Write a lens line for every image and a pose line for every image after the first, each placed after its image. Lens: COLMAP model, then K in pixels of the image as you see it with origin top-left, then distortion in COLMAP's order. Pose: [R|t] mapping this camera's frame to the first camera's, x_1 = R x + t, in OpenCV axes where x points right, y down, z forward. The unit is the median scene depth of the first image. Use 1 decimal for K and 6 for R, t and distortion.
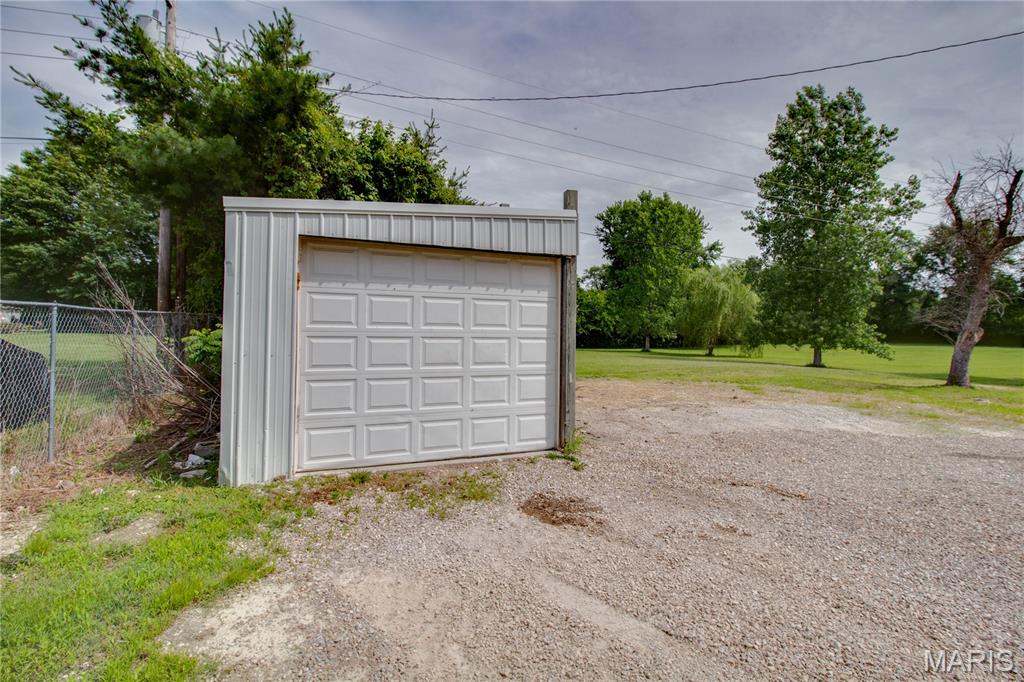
lens RADIAL K [[472.2, 0, 517.4], [0, 472.2, 327.6], [0, 0, 1]] dist [-0.002069, -0.008902]
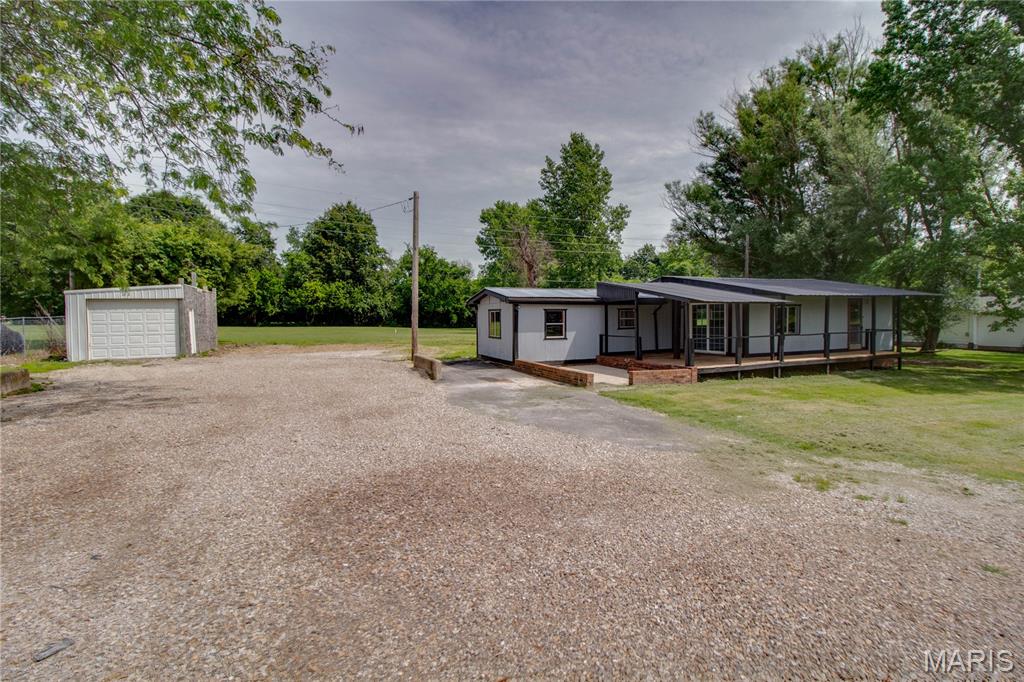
lens RADIAL K [[477.2, 0, 516.5], [0, 477.2, 327.4], [0, 0, 1]] dist [-0.002821, -0.008790]
pose [[0.999218, -0.022472, 0.032527, 2.404573], [0.021206, 0.999024, 0.038744, -0.029523], [-0.033366, -0.038024, 0.998720, -2.457561]]
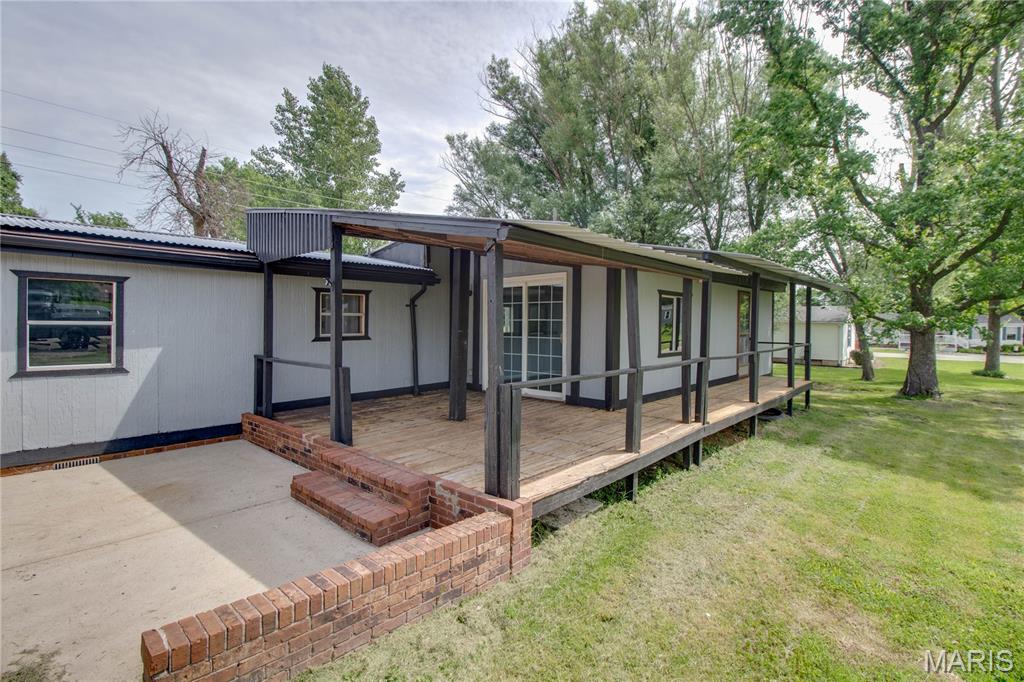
lens RADIAL K [[482.0, 0, 511.6], [0, 482.0, 326.3], [0, 0, 1]] dist [0.001412, -0.007529]
pose [[0.894978, -0.005727, 0.446073, 3.096250], [-0.006179, 0.999663, 0.025232, 0.049959], [-0.446067, -0.025338, 0.894641, -0.622257]]
